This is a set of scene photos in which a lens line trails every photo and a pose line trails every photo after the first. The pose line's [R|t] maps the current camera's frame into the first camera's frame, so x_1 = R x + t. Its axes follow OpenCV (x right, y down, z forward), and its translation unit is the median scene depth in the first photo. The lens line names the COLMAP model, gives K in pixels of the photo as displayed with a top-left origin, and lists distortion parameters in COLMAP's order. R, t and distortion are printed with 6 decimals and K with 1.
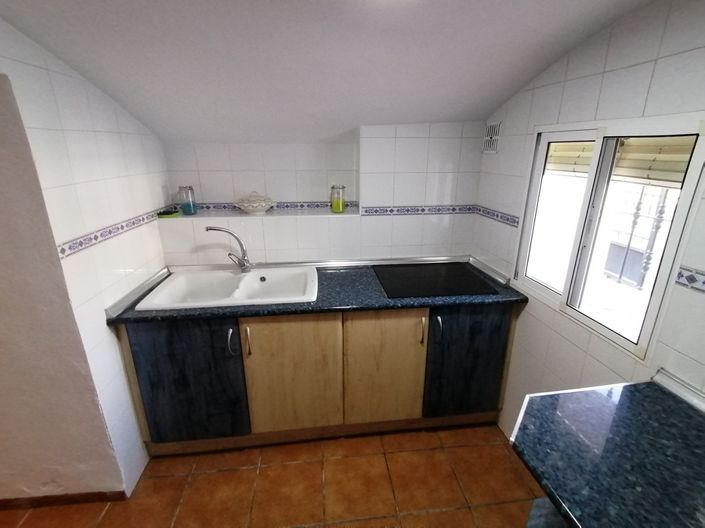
lens RADIAL K [[342.5, 0, 353.7], [0, 342.5, 265.0], [0, 0, 1]] dist [0.035796, 0.000395]
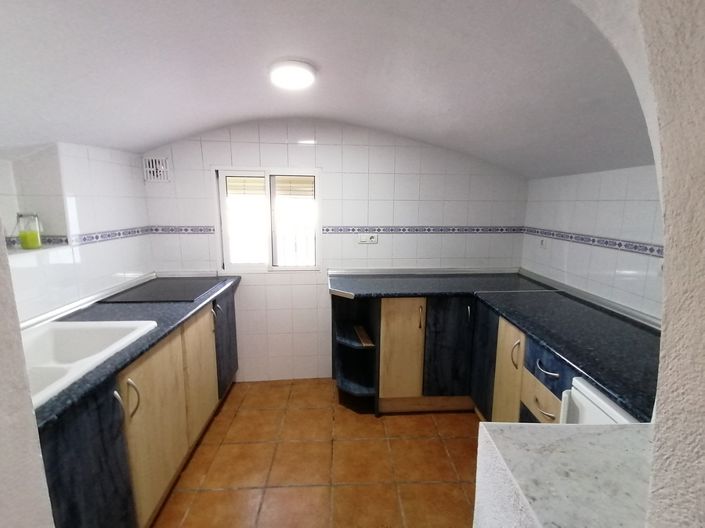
lens RADIAL K [[342.5, 0, 356.0], [0, 342.5, 261.3], [0, 0, 1]] dist [0.035796, 0.000395]
pose [[0.088654, -0.177137, 0.980185, -0.898489], [0.312616, 0.939285, 0.141471, -0.019836], [-0.945733, 0.293880, 0.138647, 0.292616]]
